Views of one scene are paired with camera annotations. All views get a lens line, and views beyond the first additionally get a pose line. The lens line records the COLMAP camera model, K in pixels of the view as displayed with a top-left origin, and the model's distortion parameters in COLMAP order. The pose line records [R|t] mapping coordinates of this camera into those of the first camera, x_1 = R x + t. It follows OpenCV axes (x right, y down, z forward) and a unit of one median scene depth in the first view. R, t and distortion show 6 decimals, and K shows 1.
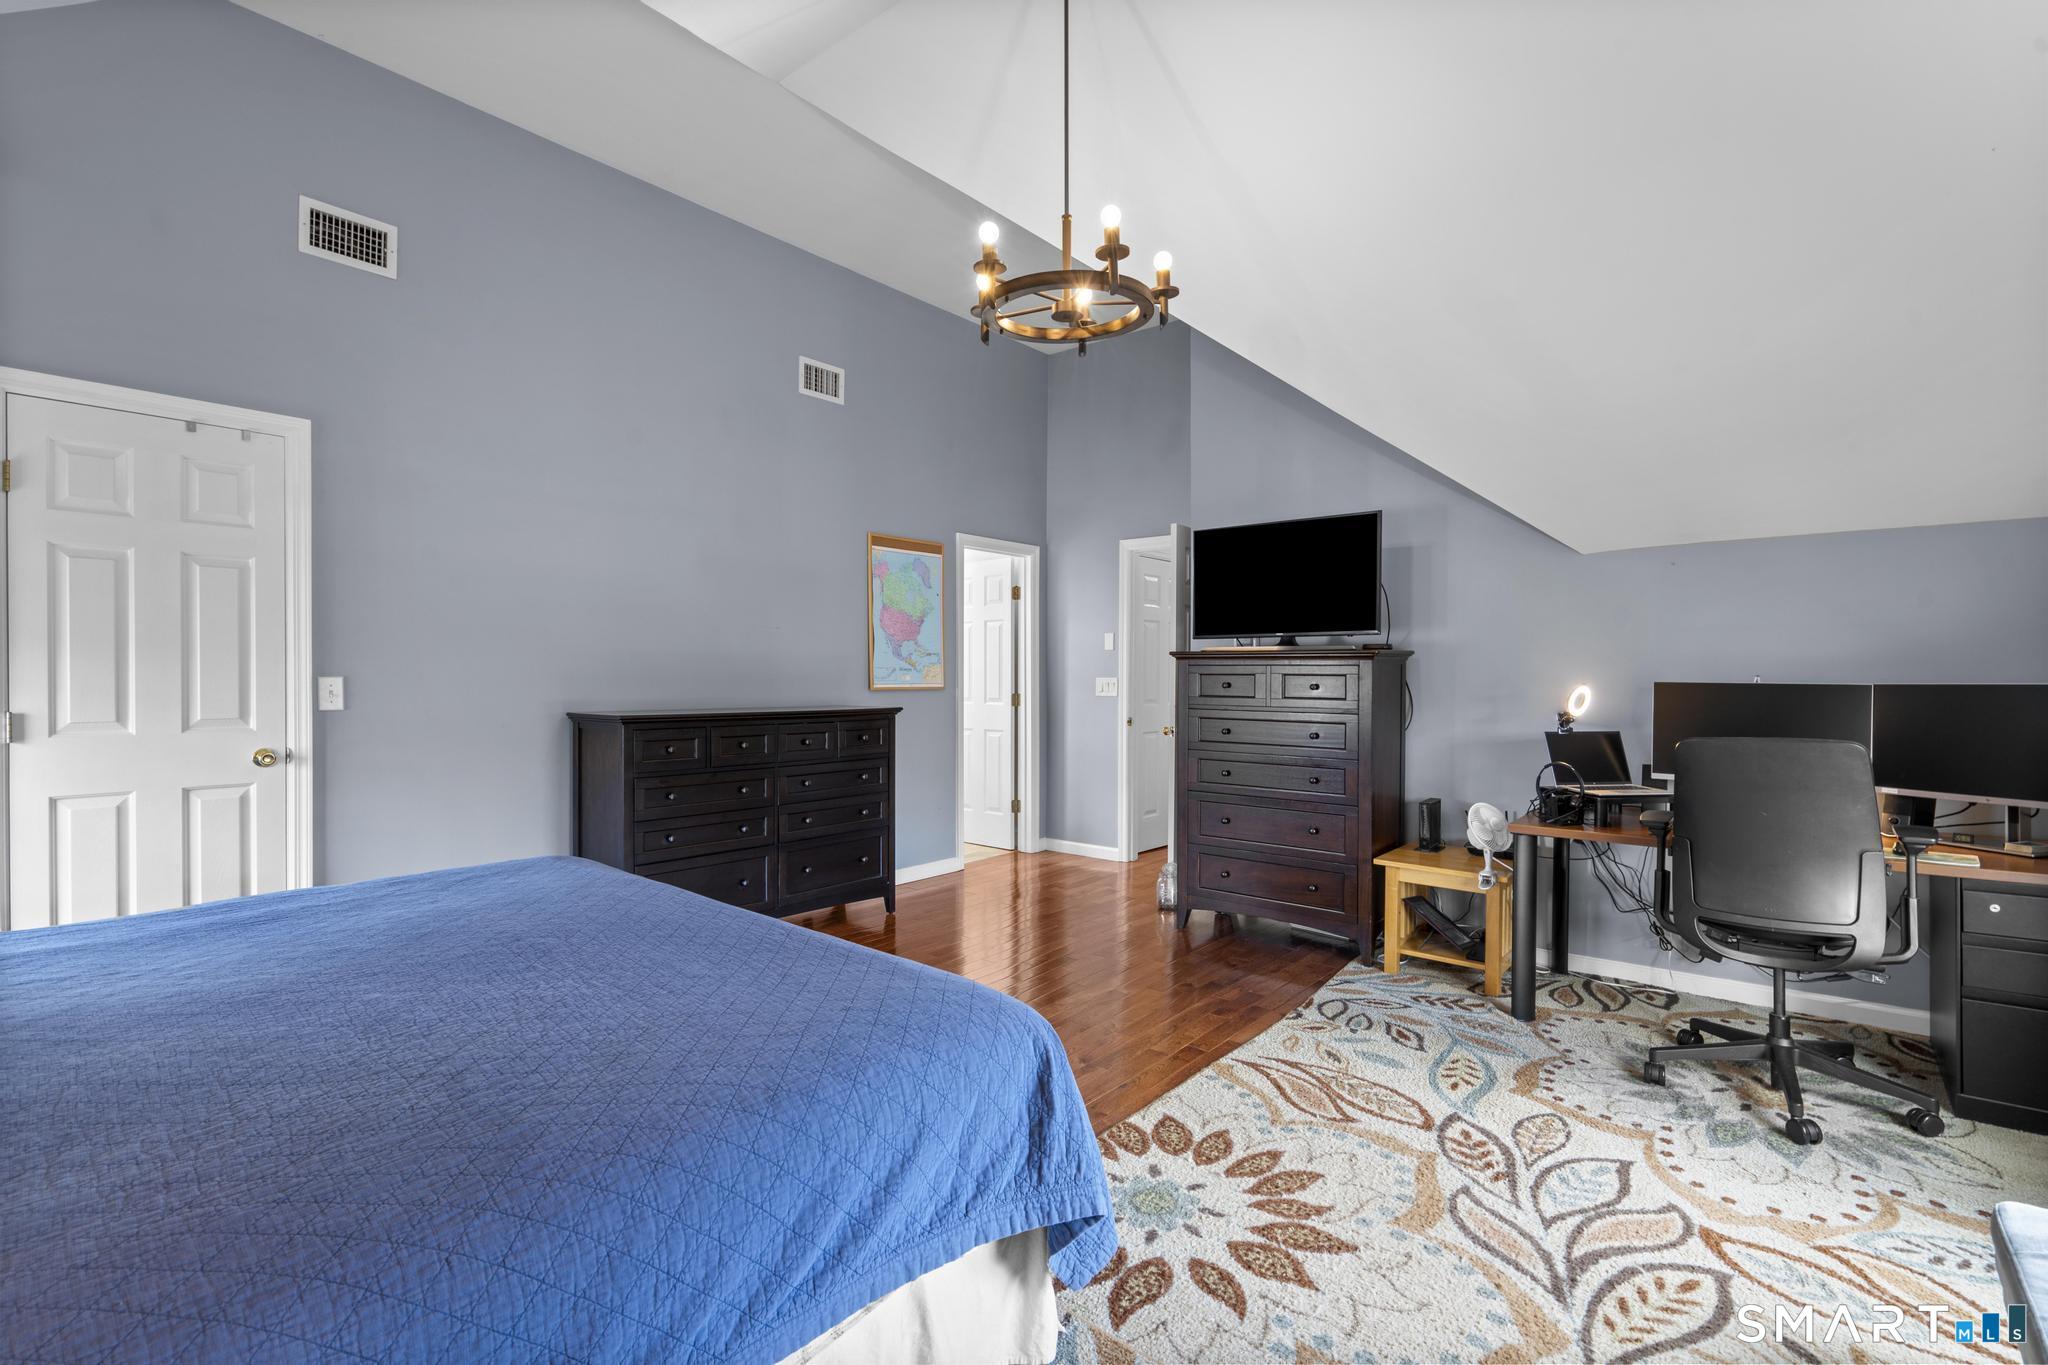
lens RADIAL K [[944.4, 0, 1024.3], [0, 944.4, 683.9], [0, 0, 1]] dist [-0.002050, 0.000895]
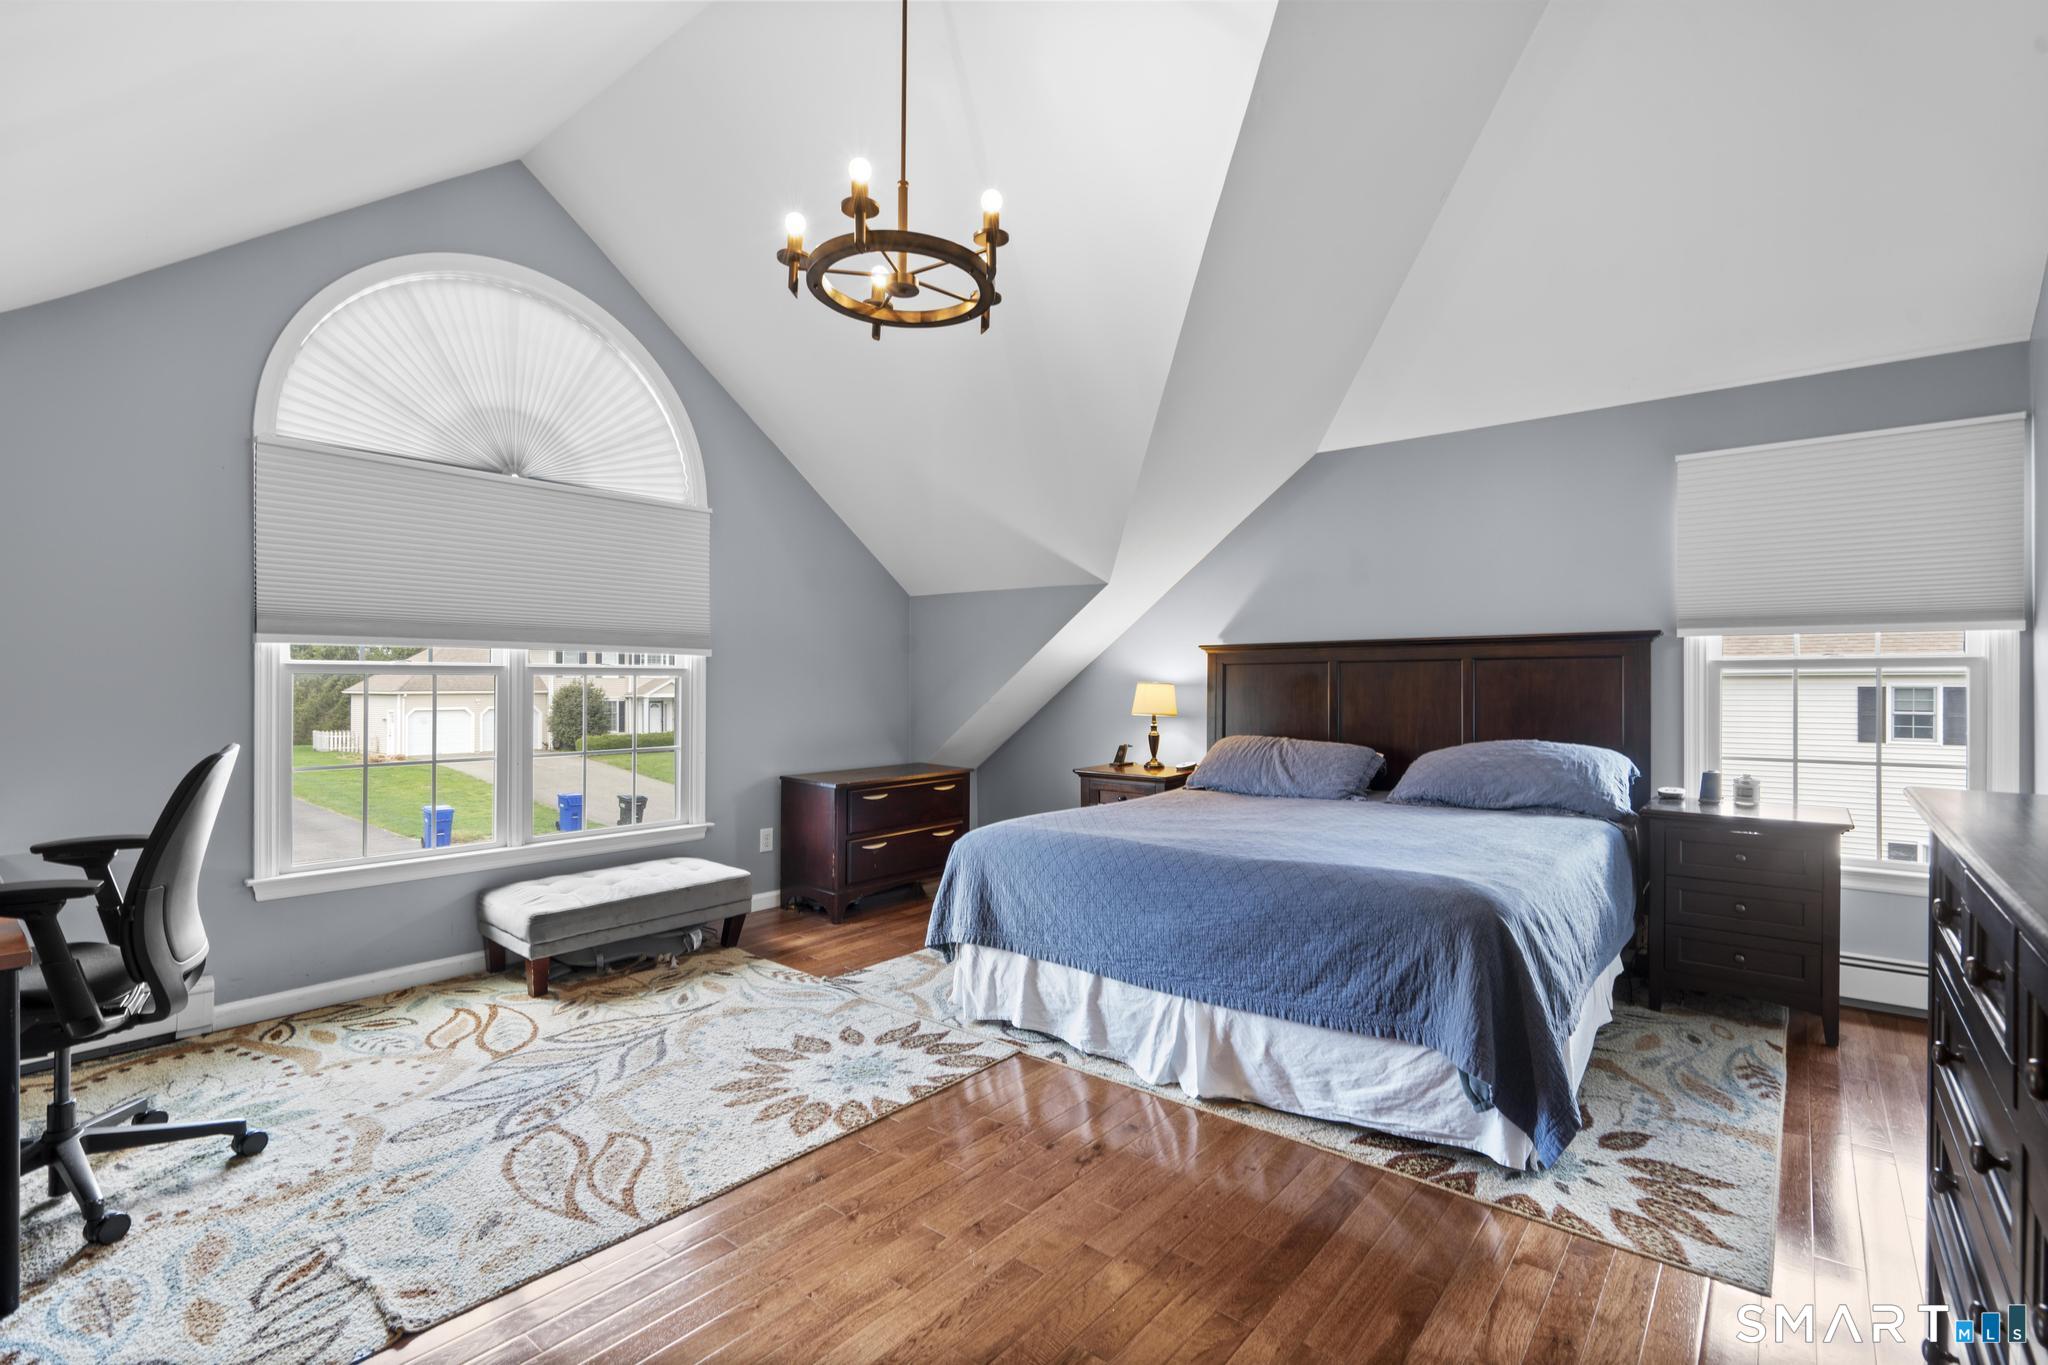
lens RADIAL K [[944.4, 0, 1024.3], [0, 944.4, 683.9], [0, 0, 1]] dist [-0.002050, 0.000895]
pose [[-0.999989, -0.002063, -0.004299, -0.085276], [-0.002102, 0.999956, 0.009148, -0.015926], [0.004280, 0.009156, -0.999949, 2.307625]]
